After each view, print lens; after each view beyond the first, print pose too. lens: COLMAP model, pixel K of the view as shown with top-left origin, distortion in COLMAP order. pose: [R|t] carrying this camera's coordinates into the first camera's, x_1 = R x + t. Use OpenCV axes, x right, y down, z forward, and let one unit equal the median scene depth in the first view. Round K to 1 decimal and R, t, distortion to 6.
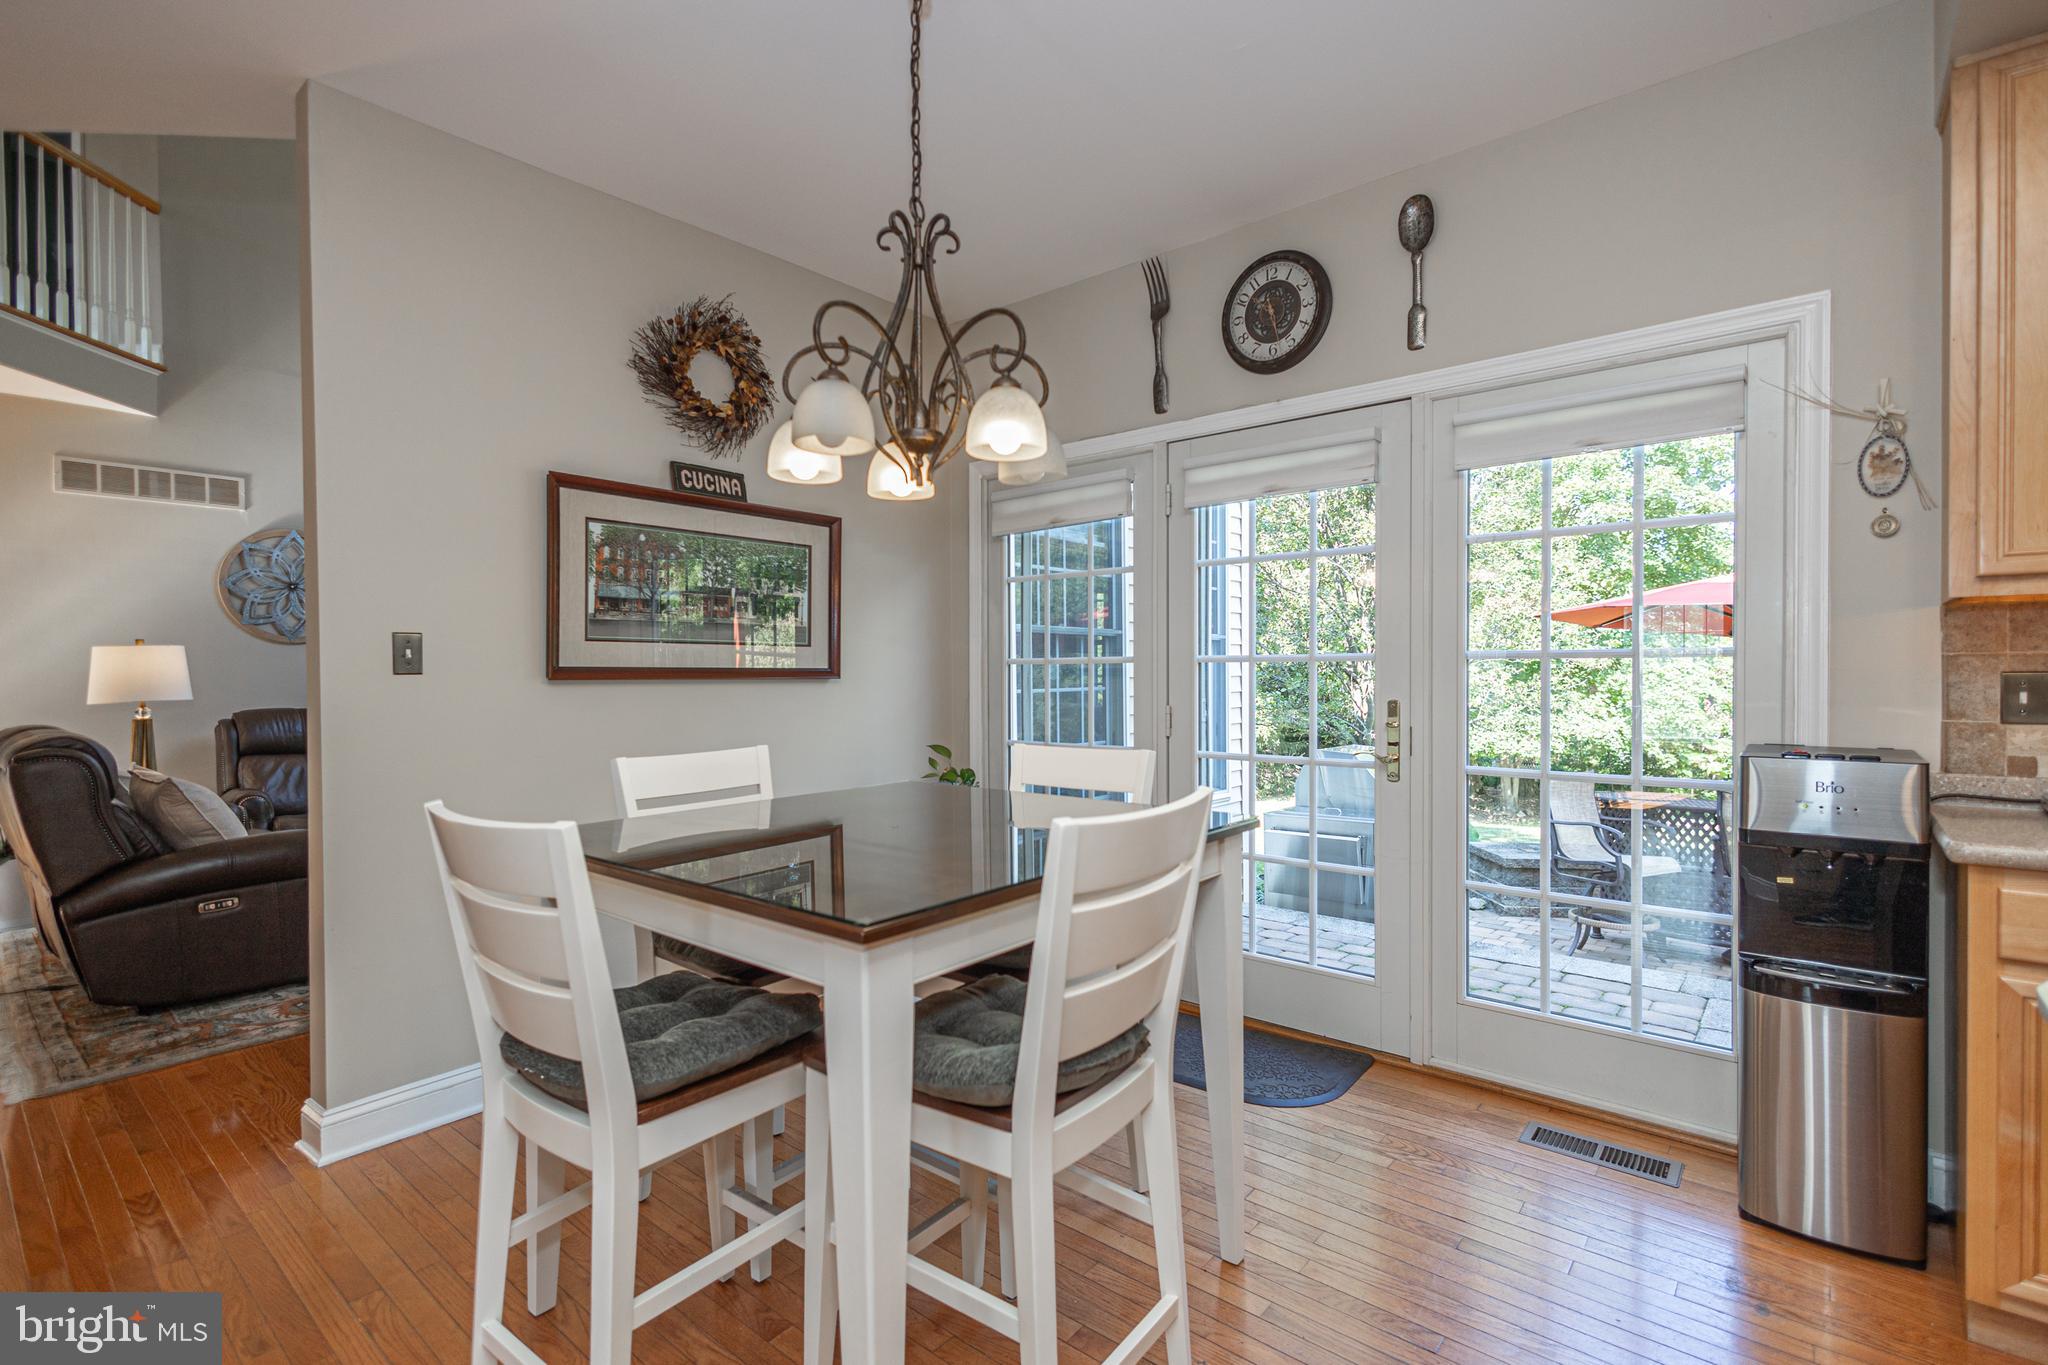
lens RADIAL K [[928.6, 0, 1024.0], [0, 928.6, 682.5], [0, 0, 1]] dist [0.010563, -0.005342]
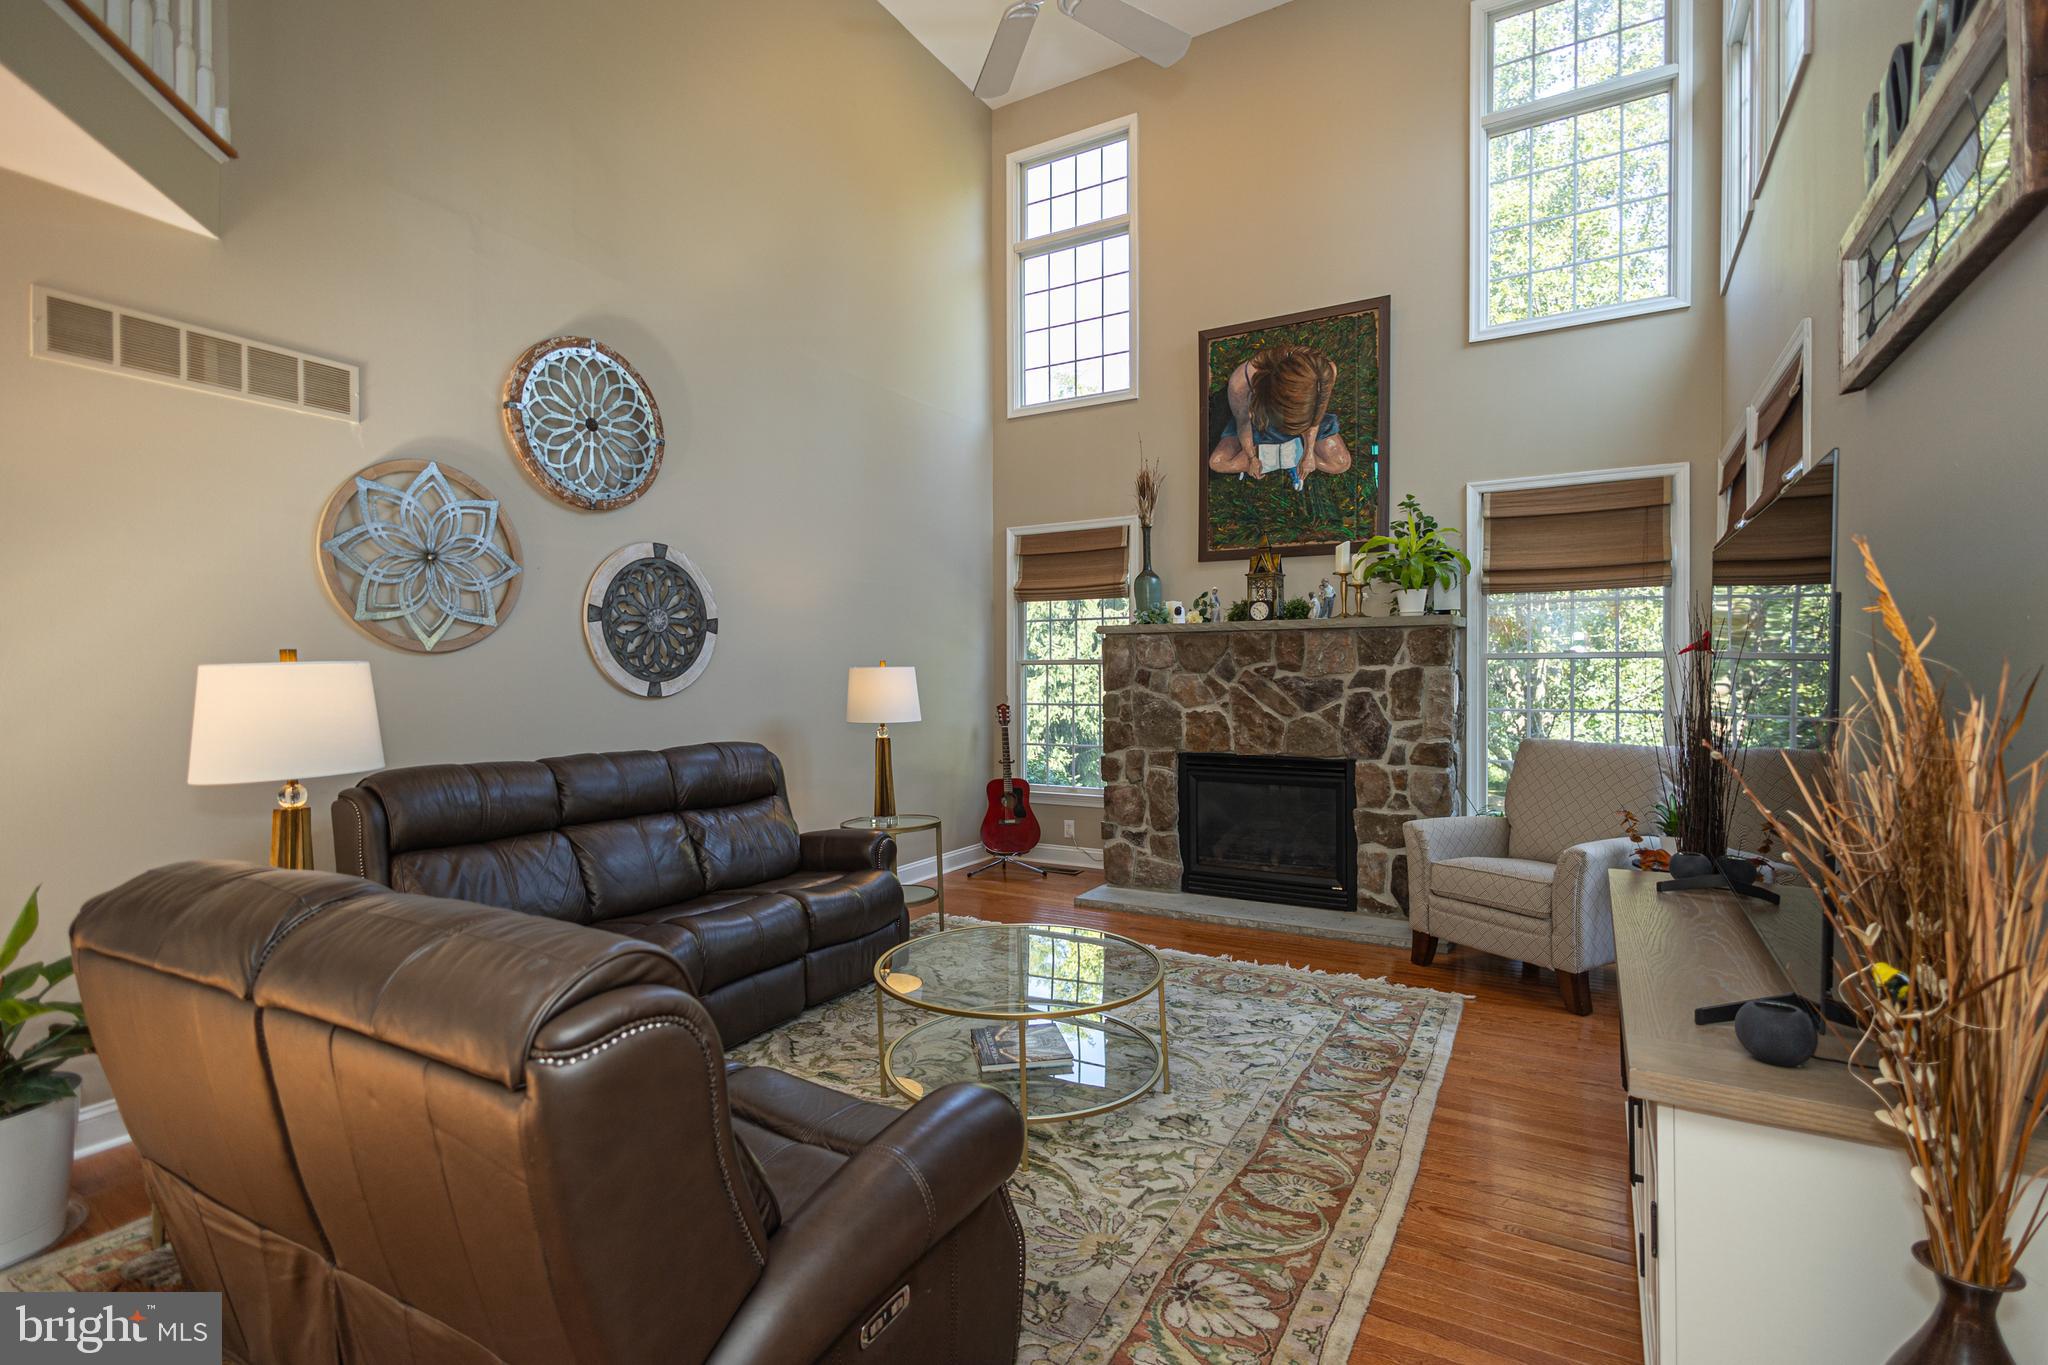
lens RADIAL K [[932.9, 0, 1051.4], [0, 932.9, 684.9], [0, 0, 1]] dist [0.000491, -0.000371]
pose [[0.986617, -0.000985, 0.163050, -0.930048], [0.001117, 0.999999, -0.000721, -0.037772], [-0.163049, 0.000893, 0.986618, 0.658034]]
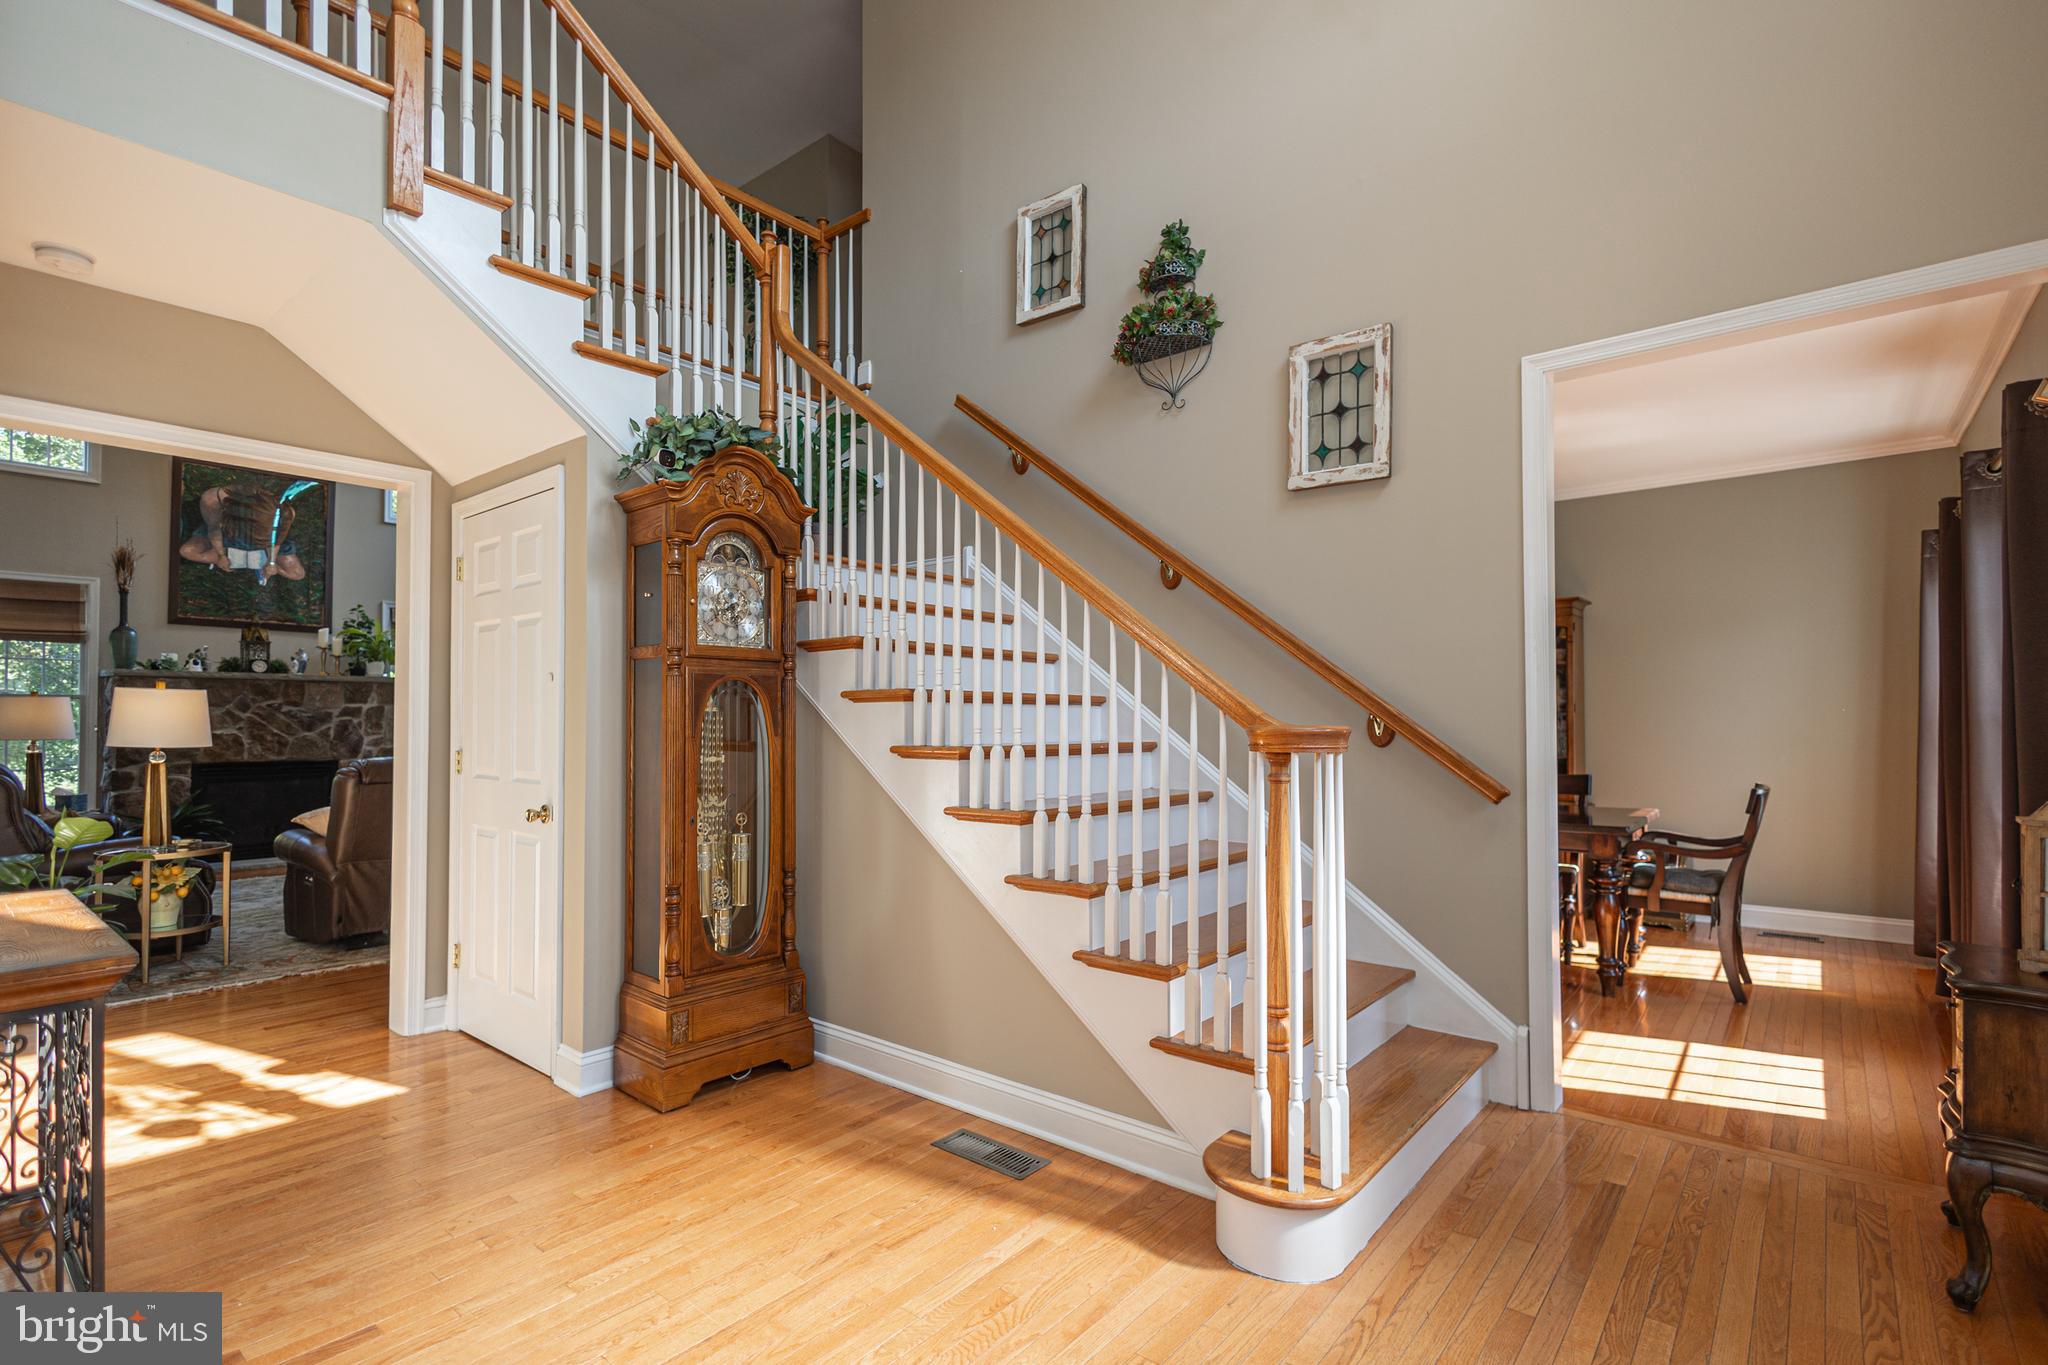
lens RADIAL K [[945.7, 0, 1012.5], [0, 945.7, 696.3], [0, 0, 1]] dist [0.010047, -0.000181]
pose [[0.012746, 0.028060, 0.999525, -2.974283], [0.013070, 0.999516, -0.028227, 0.012374], [-0.999833, 0.013423, 0.012373, 0.147011]]
